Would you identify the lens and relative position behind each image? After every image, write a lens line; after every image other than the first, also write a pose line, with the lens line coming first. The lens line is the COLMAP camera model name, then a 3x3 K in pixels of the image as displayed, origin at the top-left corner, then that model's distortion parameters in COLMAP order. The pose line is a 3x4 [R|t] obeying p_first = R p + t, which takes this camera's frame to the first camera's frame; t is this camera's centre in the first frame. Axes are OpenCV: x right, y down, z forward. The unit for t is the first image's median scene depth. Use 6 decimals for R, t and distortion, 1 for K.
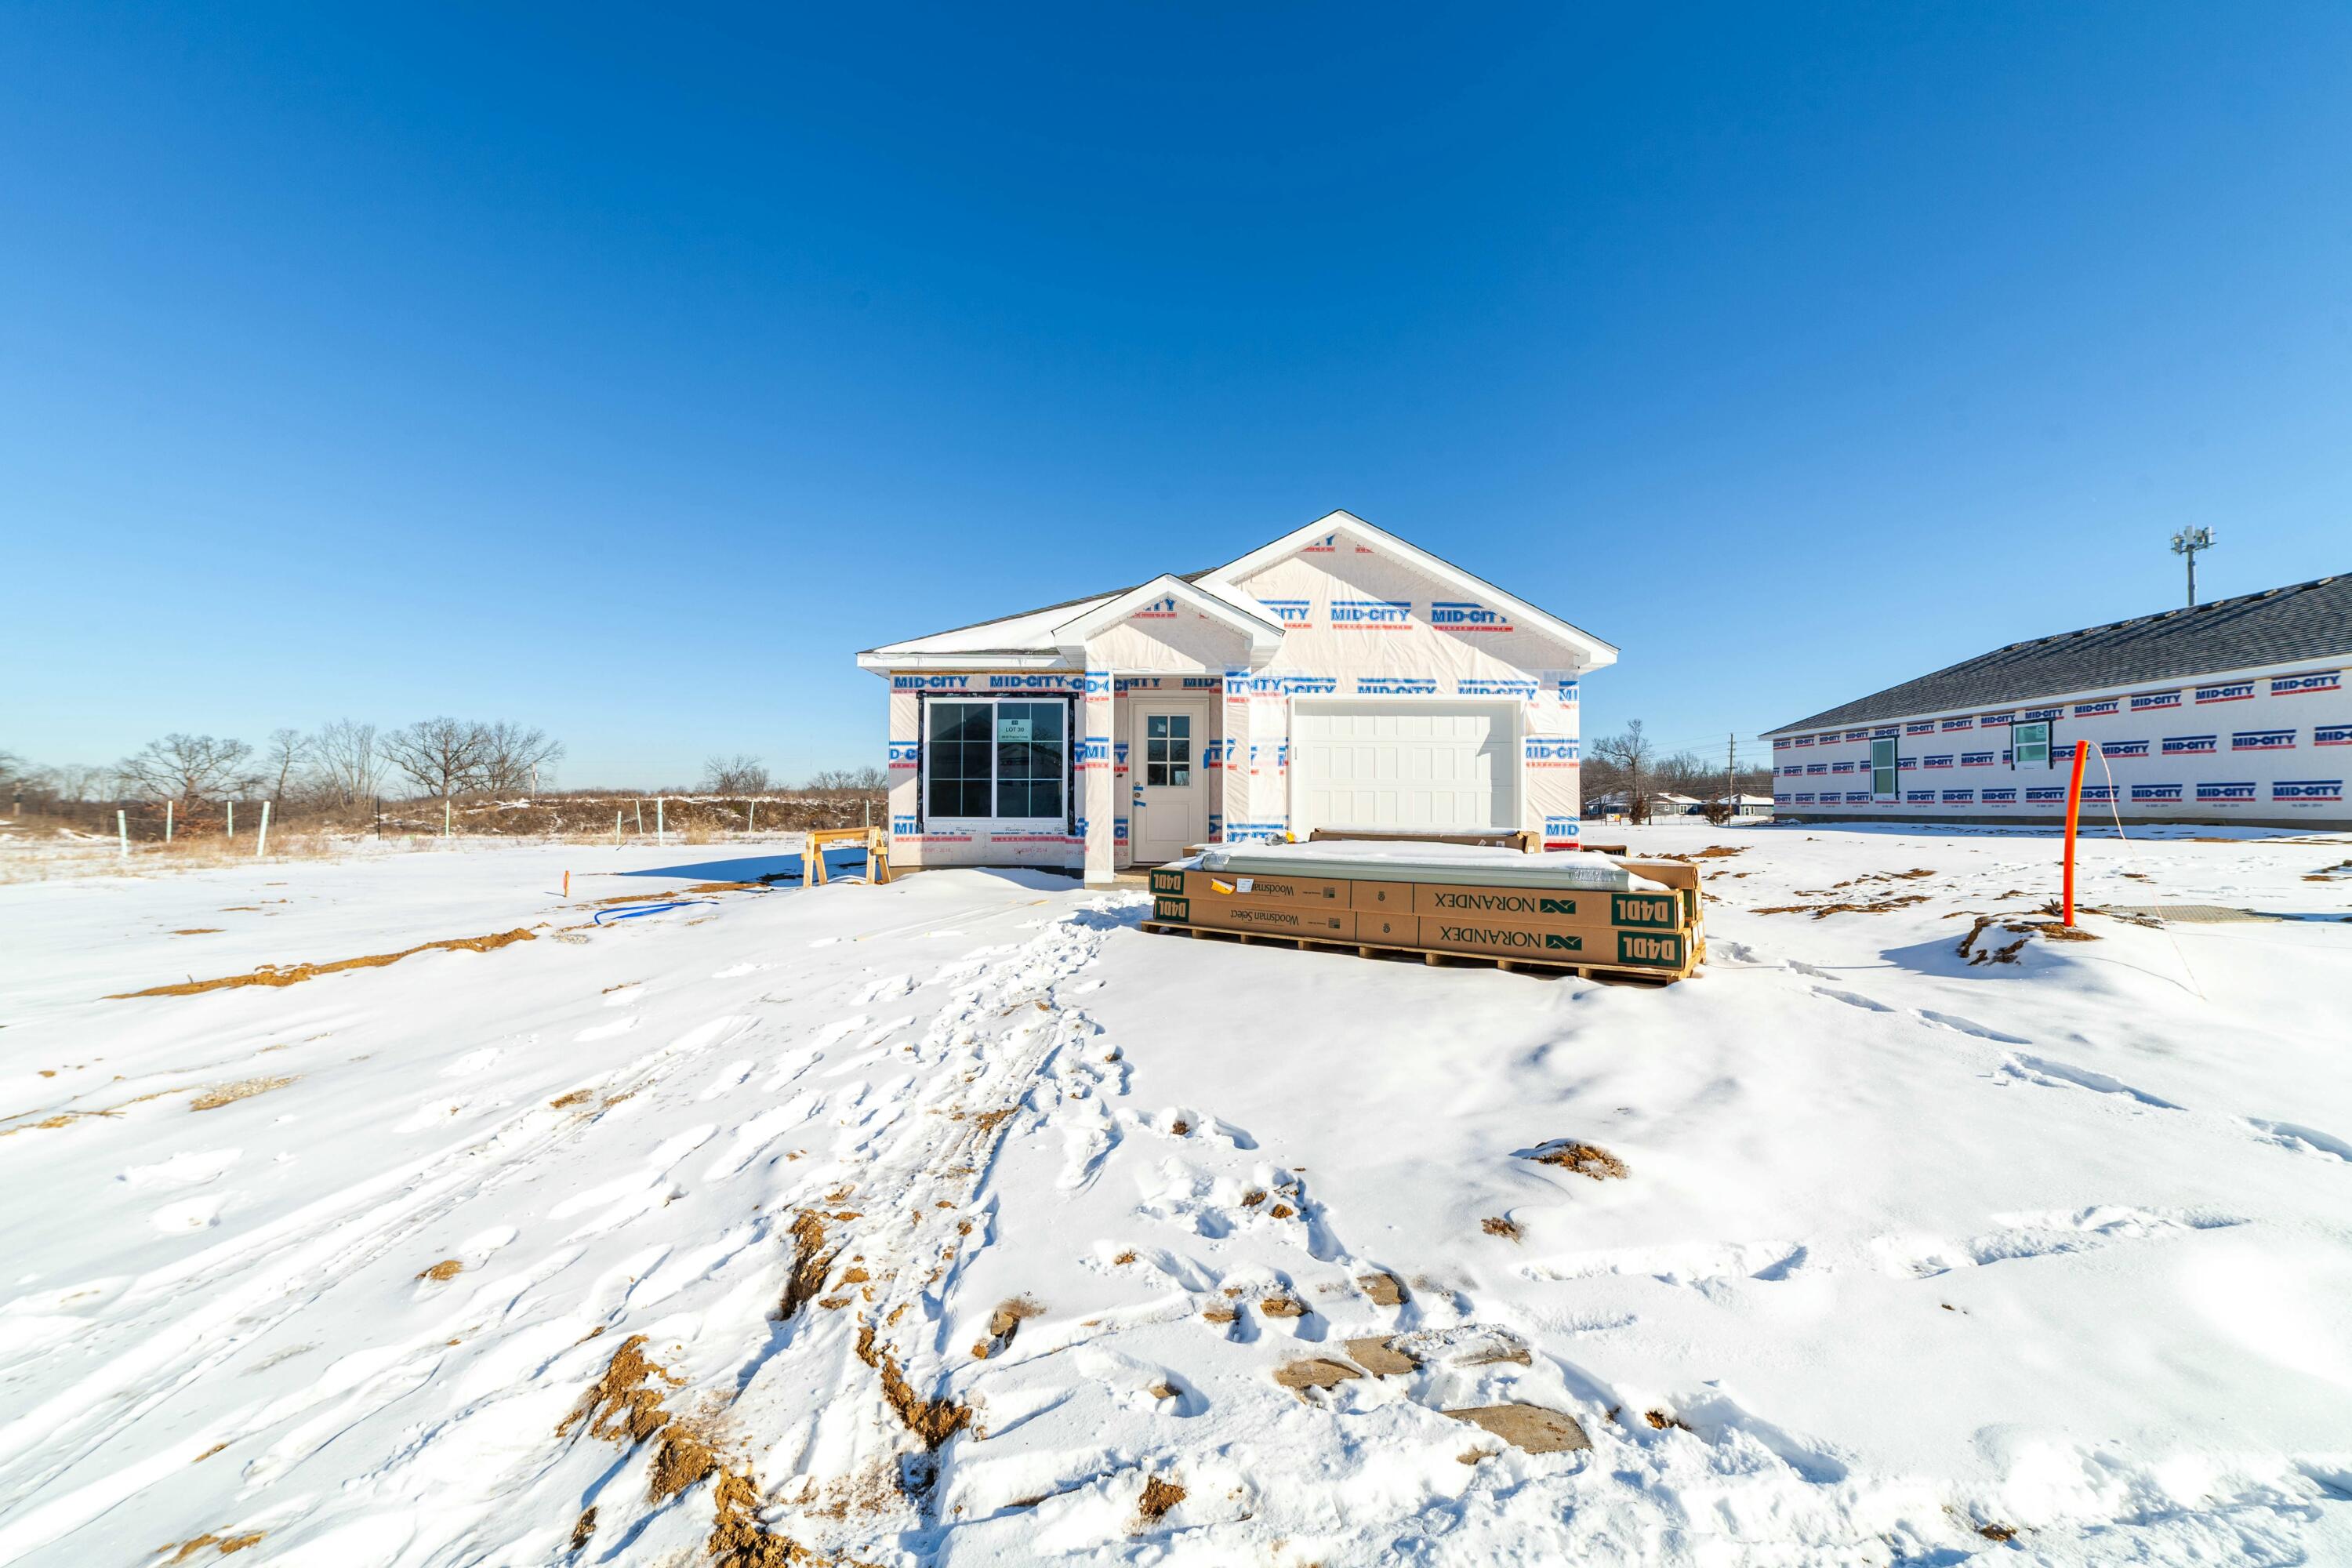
lens RADIAL K [[908.7, 0, 1198.0], [0, 908.7, 796.6], [0, 0, 1]] dist [0.000393, 0.000260]
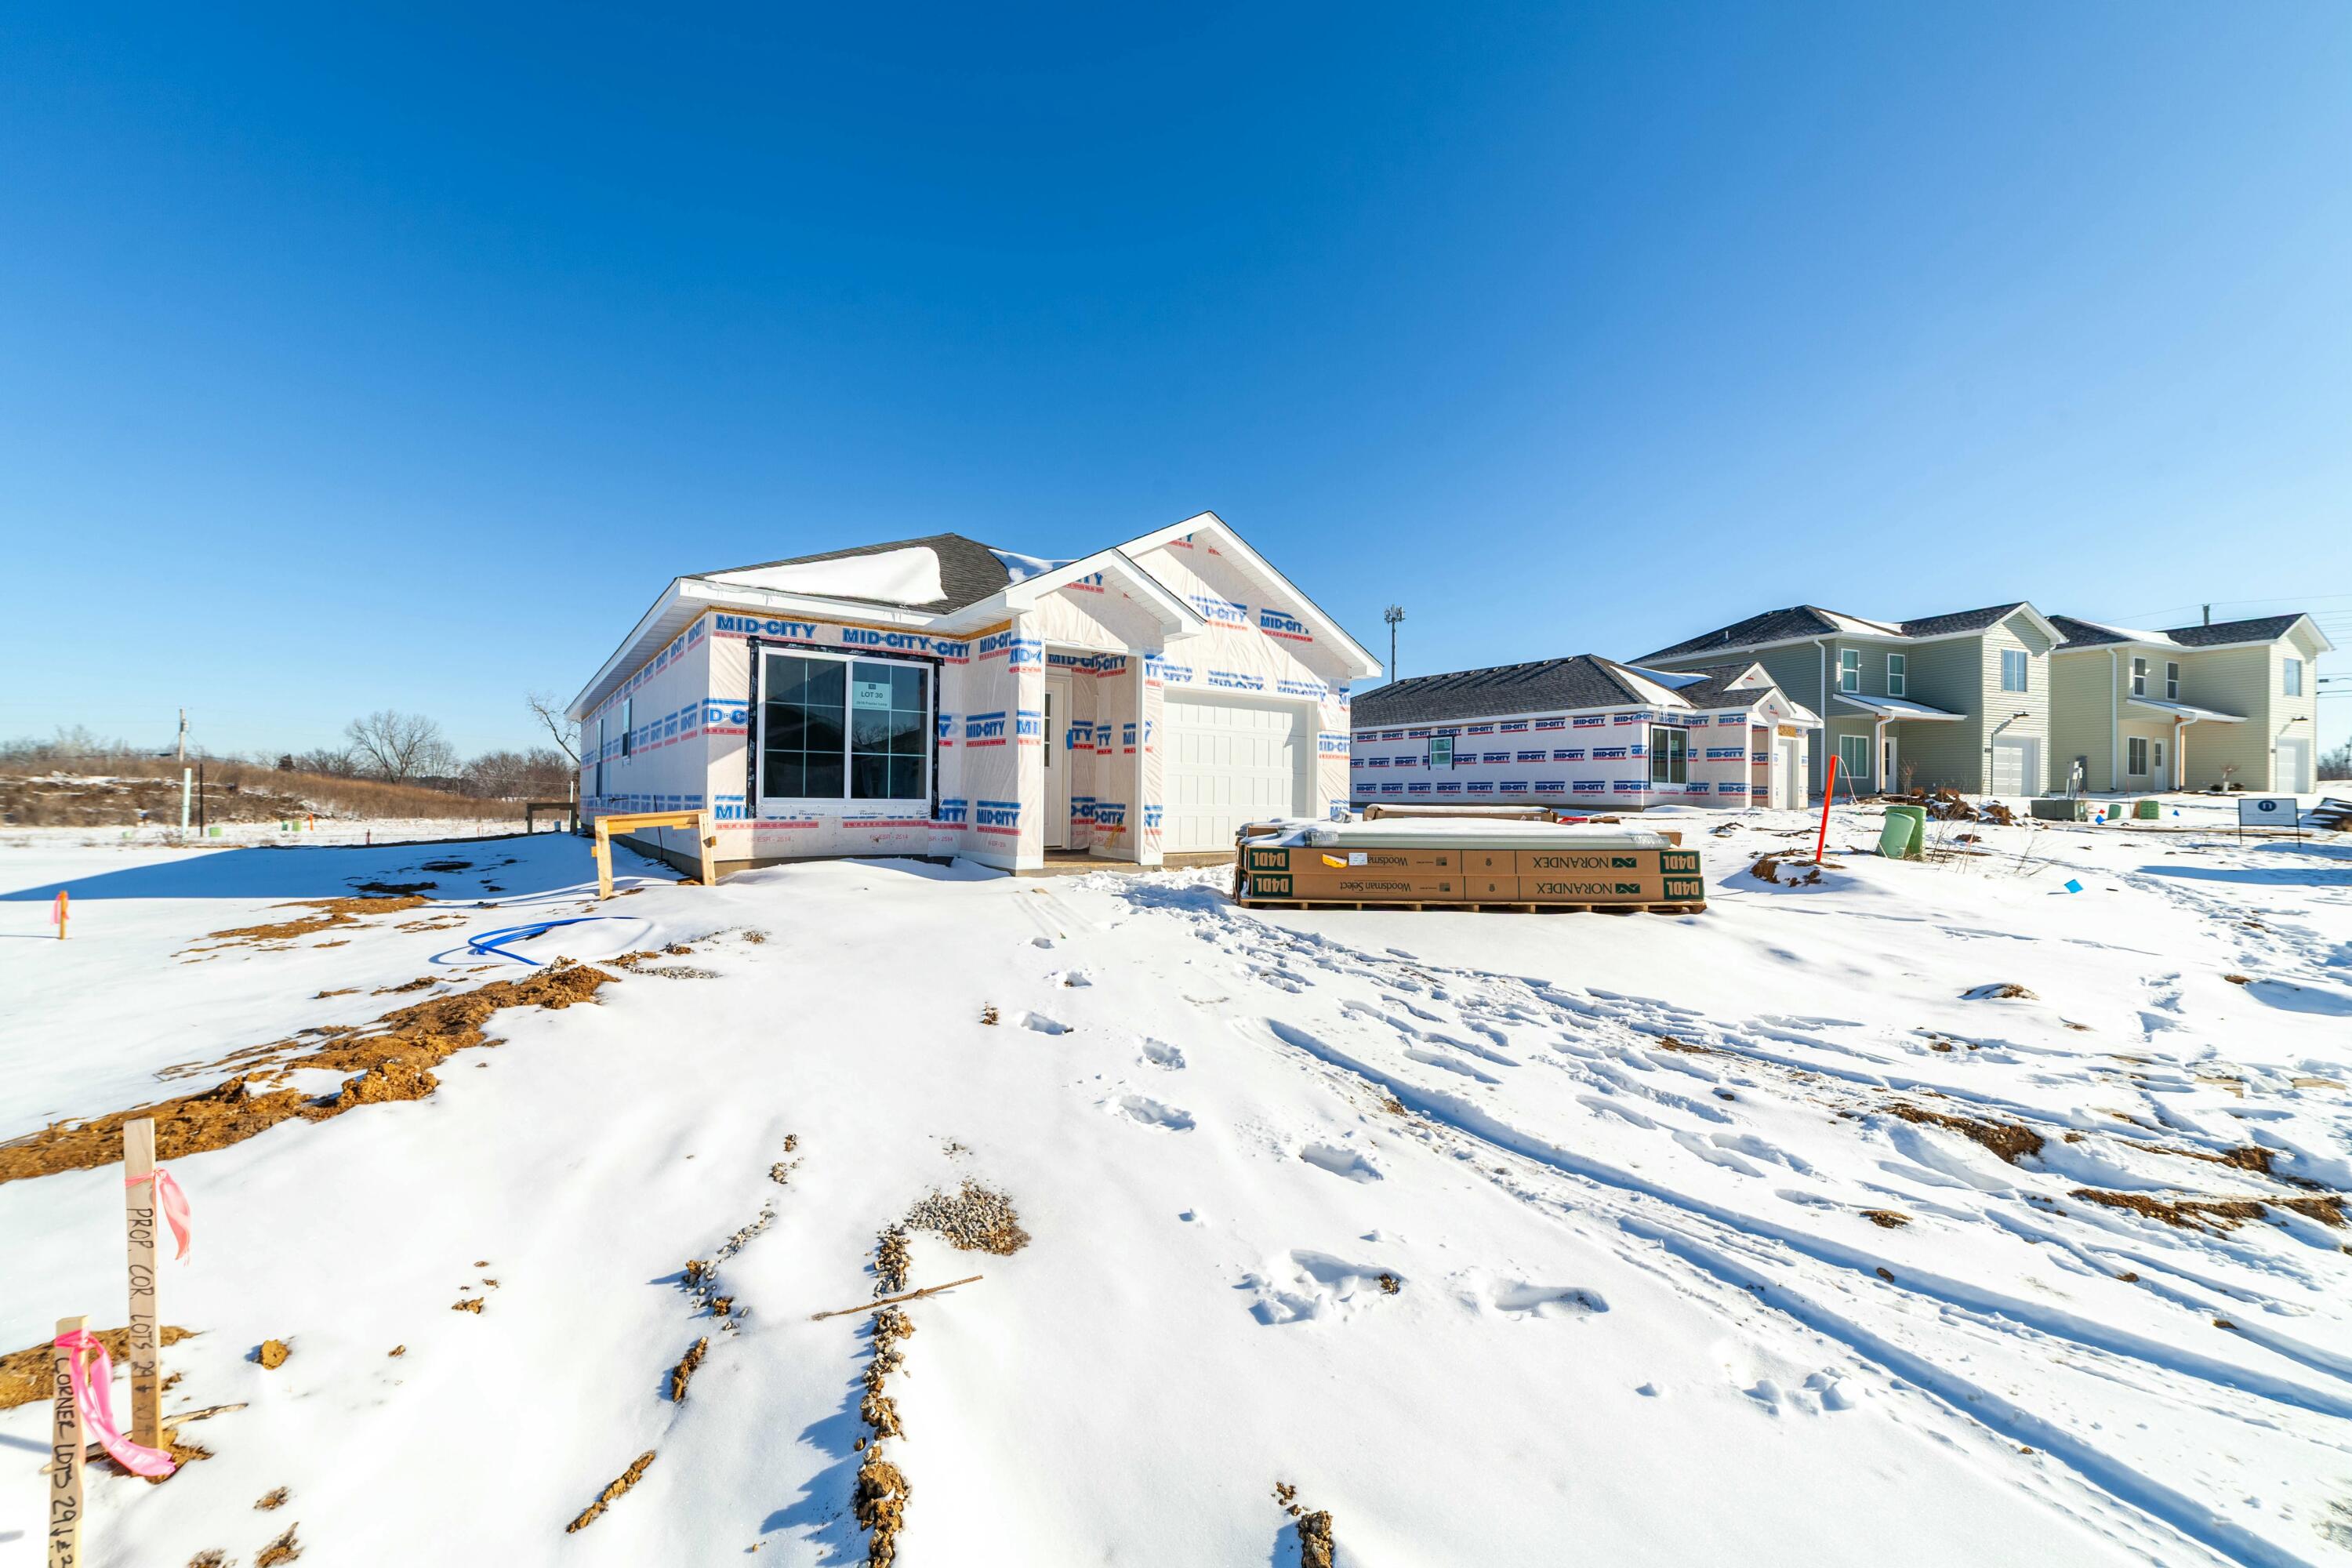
lens RADIAL K [[908.7, 0, 1198.0], [0, 908.7, 796.6], [0, 0, 1]] dist [0.000393, 0.000260]
pose [[0.804455, 0.006106, 0.593983, -0.467773], [-0.014476, 0.999852, 0.009327, 0.008865], [-0.593838, -0.016102, 0.804424, 0.139785]]
